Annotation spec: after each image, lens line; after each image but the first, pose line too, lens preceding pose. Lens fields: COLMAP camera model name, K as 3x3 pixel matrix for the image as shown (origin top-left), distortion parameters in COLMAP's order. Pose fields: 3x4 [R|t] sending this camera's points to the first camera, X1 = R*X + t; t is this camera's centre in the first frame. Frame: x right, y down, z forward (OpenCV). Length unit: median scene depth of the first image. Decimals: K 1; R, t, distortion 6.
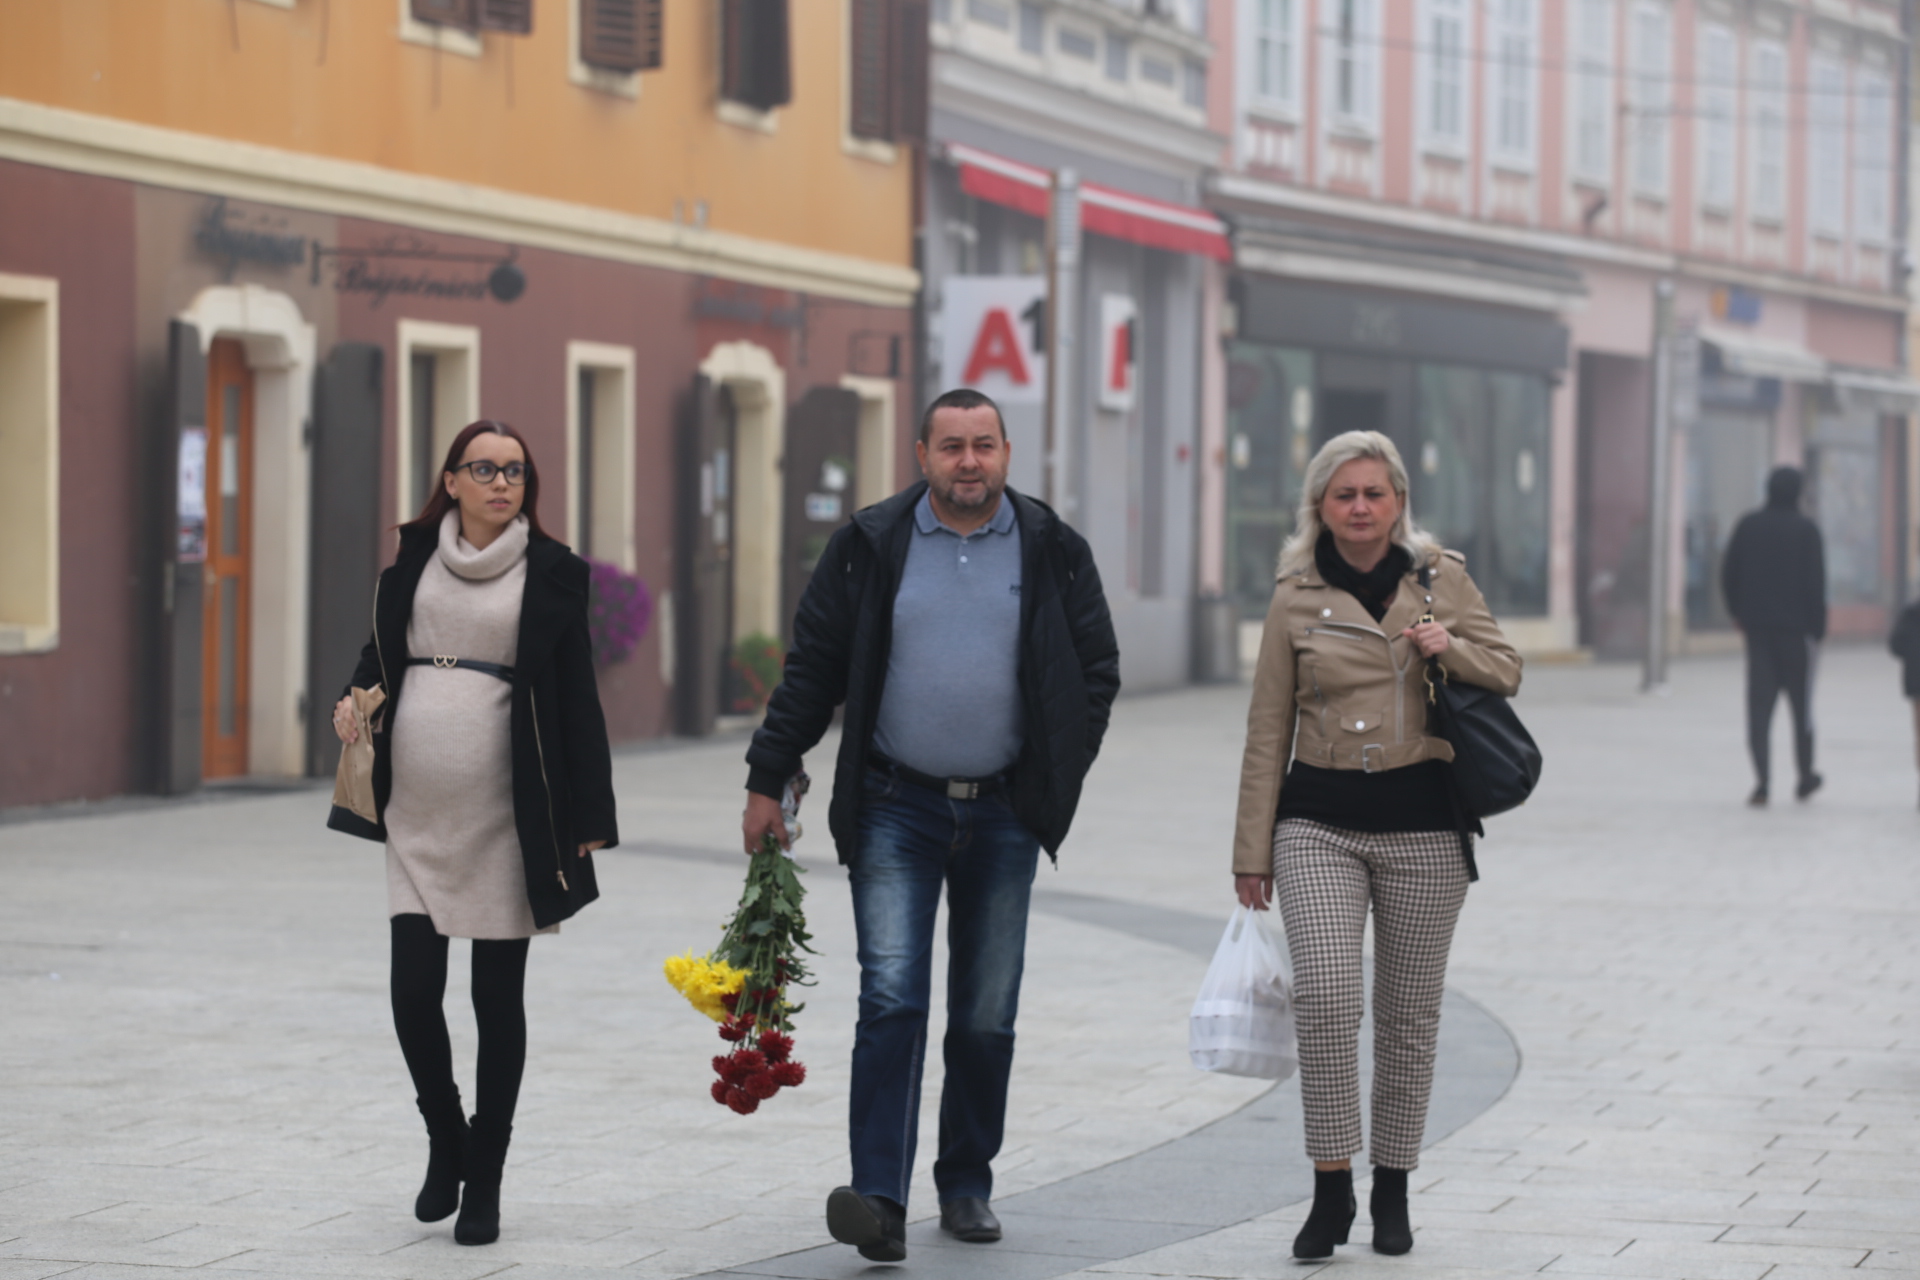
lens RADIAL K [[6228.0, 0, 959.7], [0, 6228.0, 643.1], [0, 0, 1]] dist [-0.117804, 0.000000]
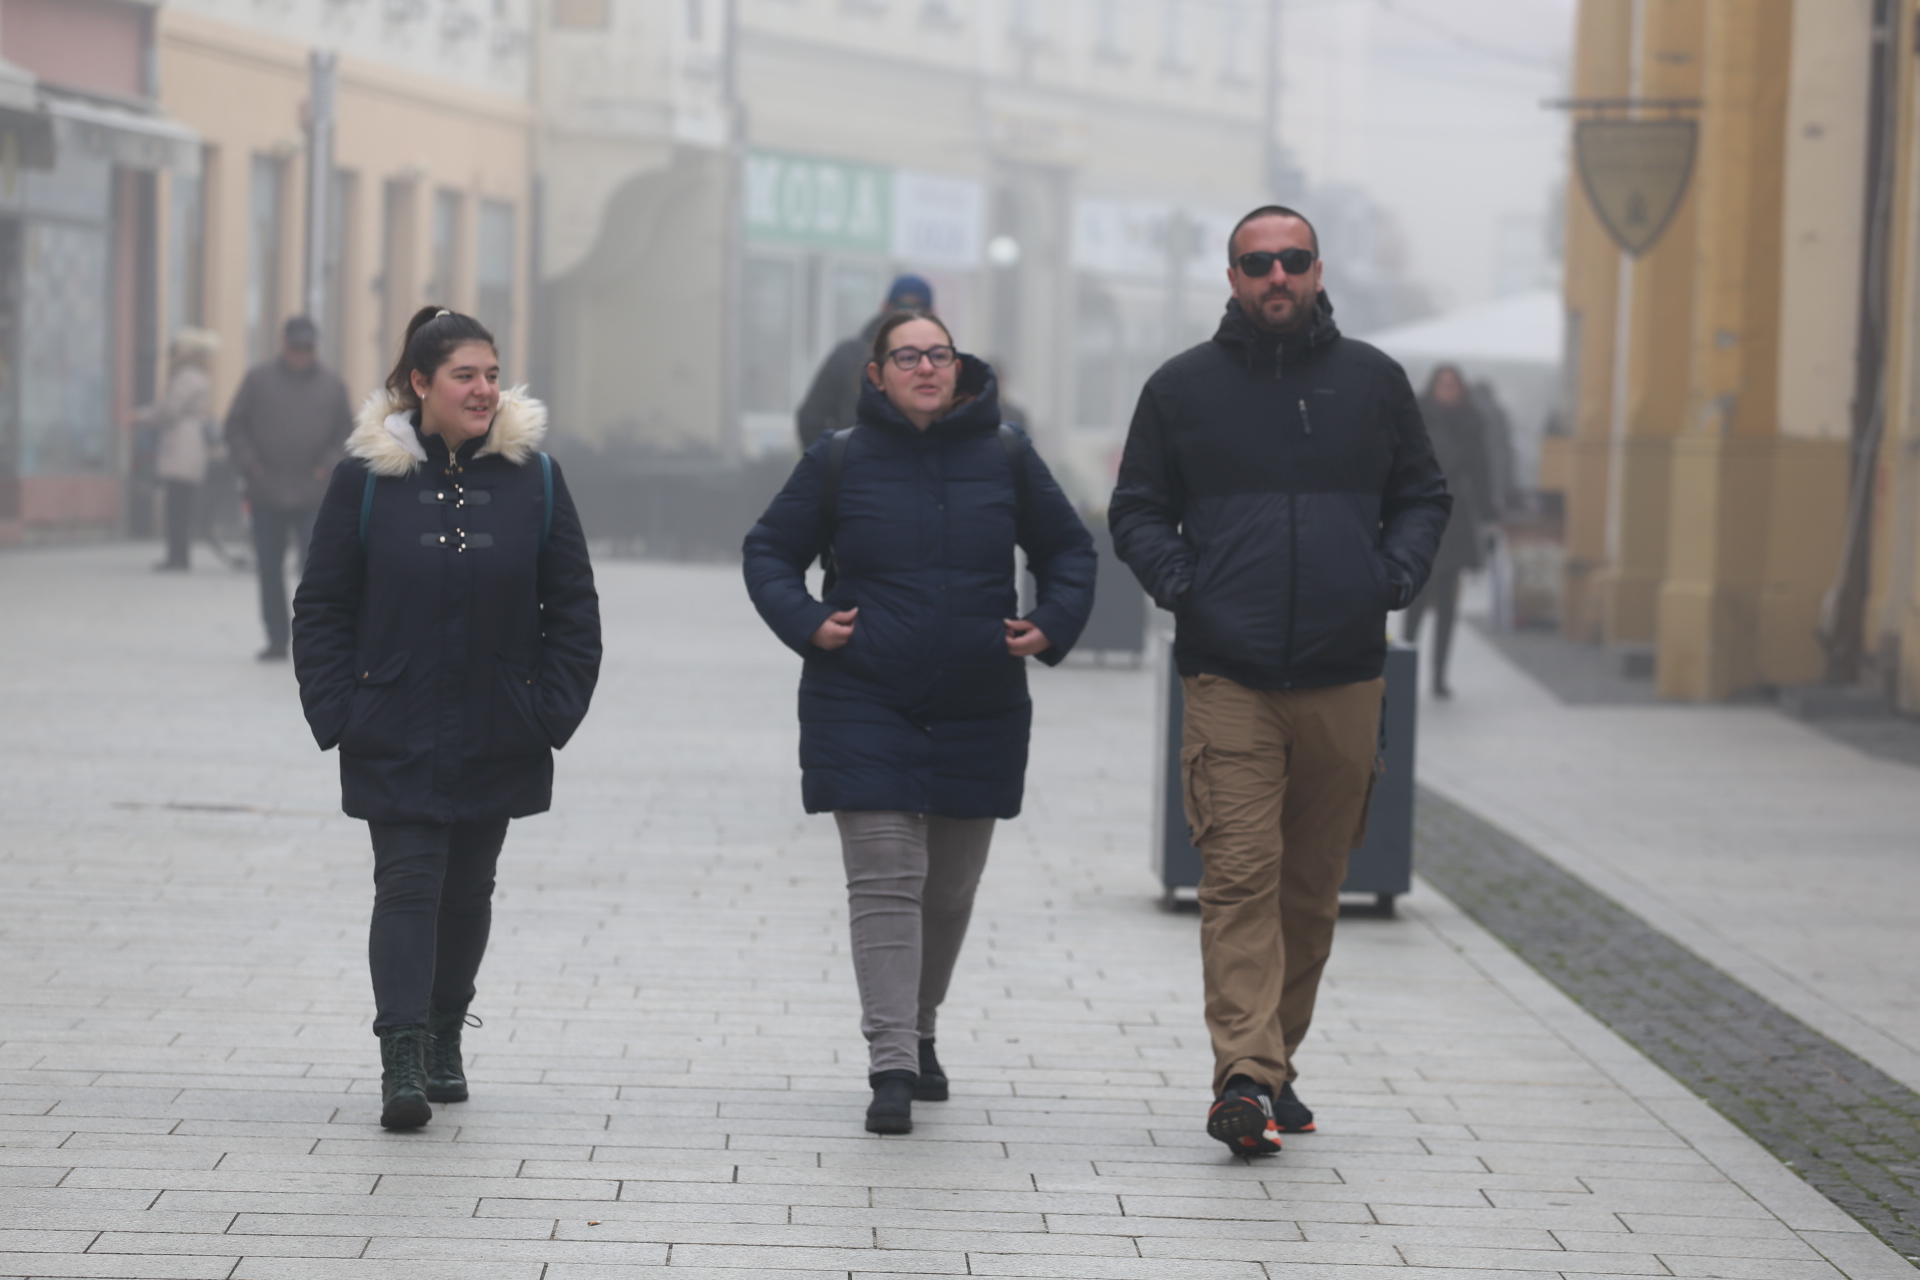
lens RADIAL K [[7404.6, 0, 959.7], [0, 7404.6, 640.2], [0, 0, 1]] dist [-0.160914, 0.000000]
pose [[0.960473, 0.008767, 0.278233, 0.033552], [-0.014701, 0.999707, 0.019246, -0.007383], [-0.277983, -0.022576, 0.960321, 0.366122]]
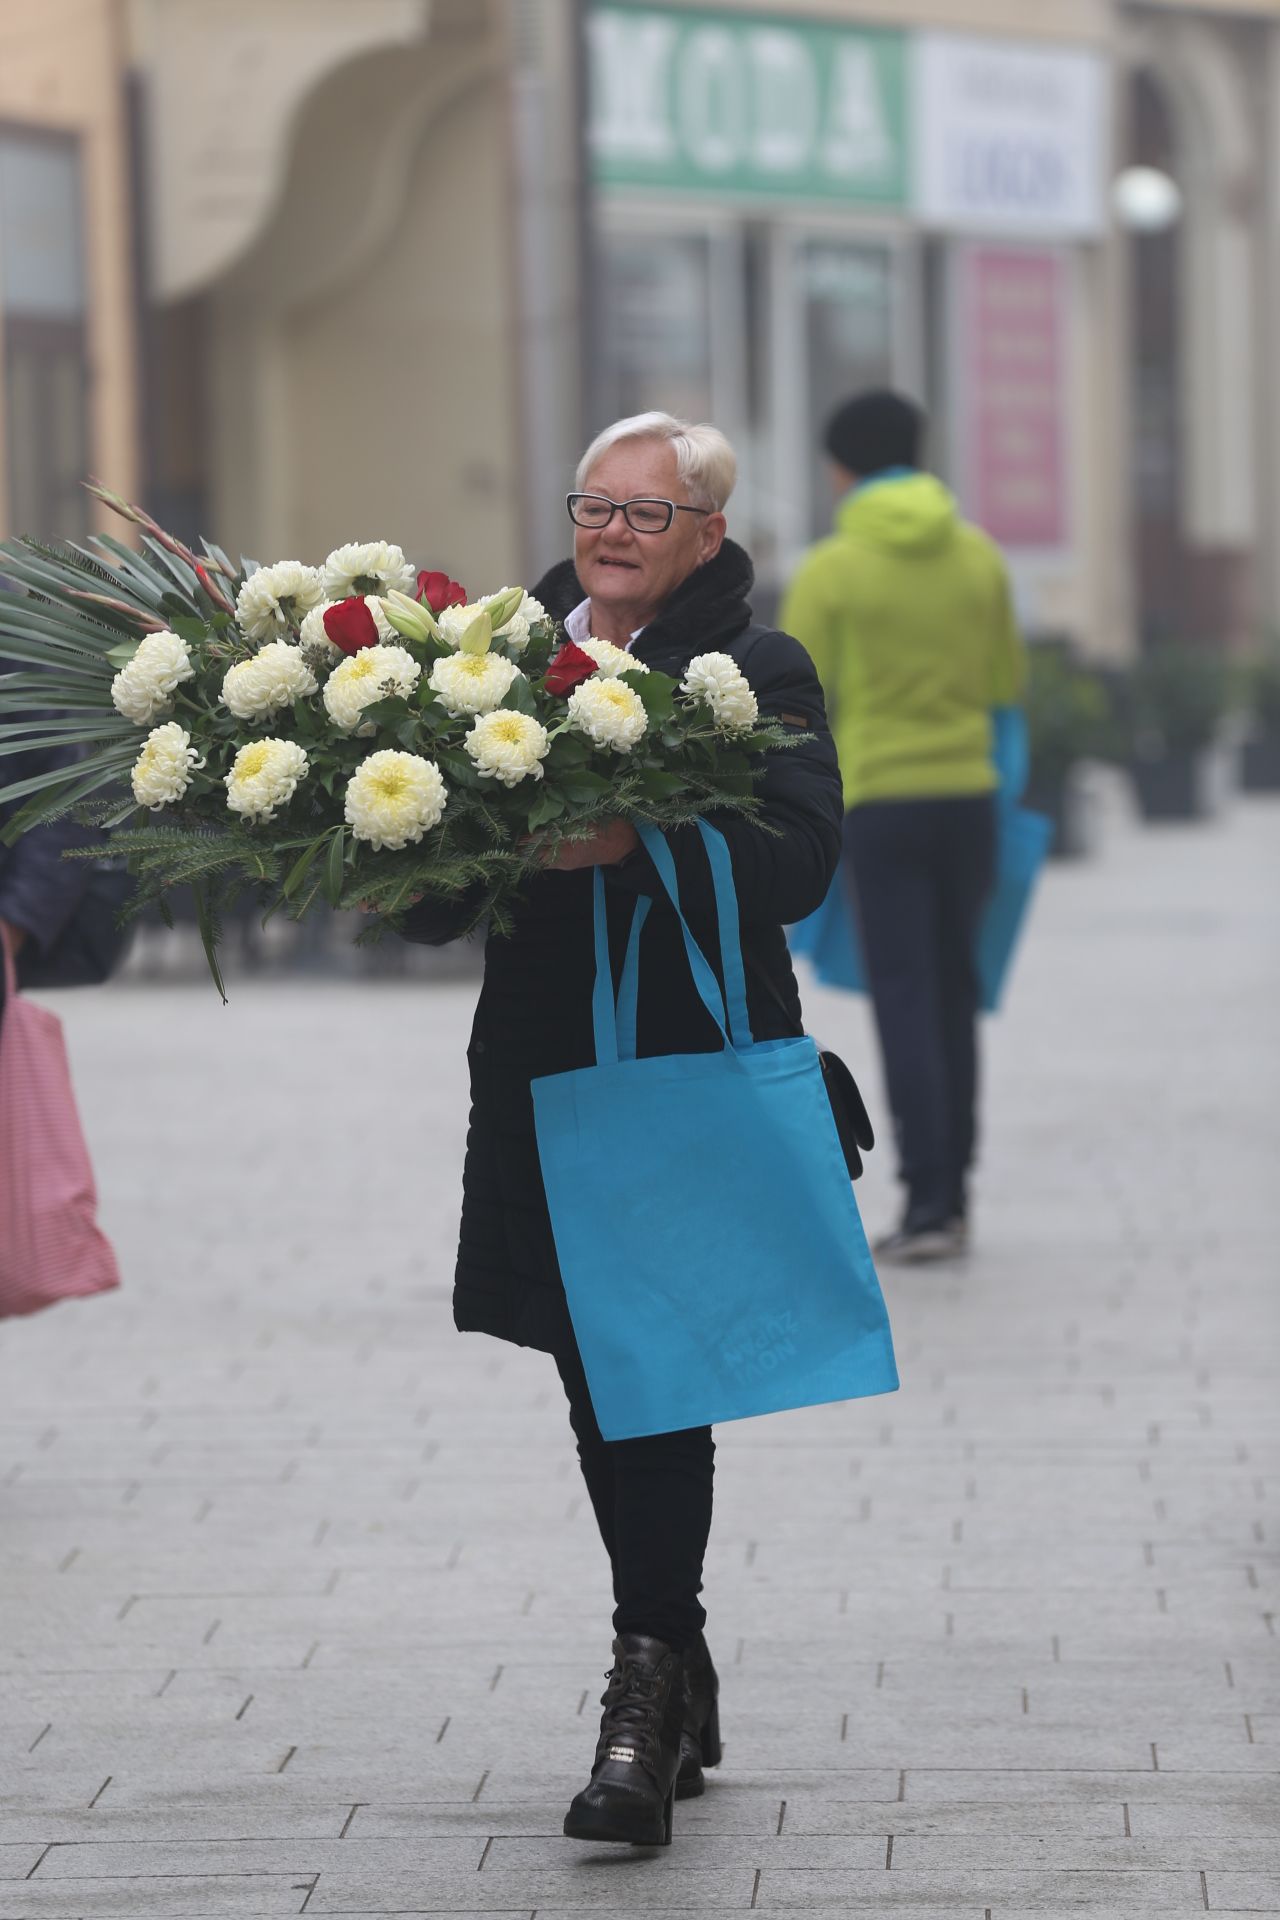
lens RADIAL K [[11029.8, 0, 639.6], [0, 11029.8, 956.9], [0, 0, 1]] dist [0.682803, 0.000000]
pose [[0.967351, -0.044825, 0.249447, 0.138927], [0.039432, 0.998869, 0.026580, -0.014269], [-0.250356, -0.015876, 0.968024, 0.773046]]
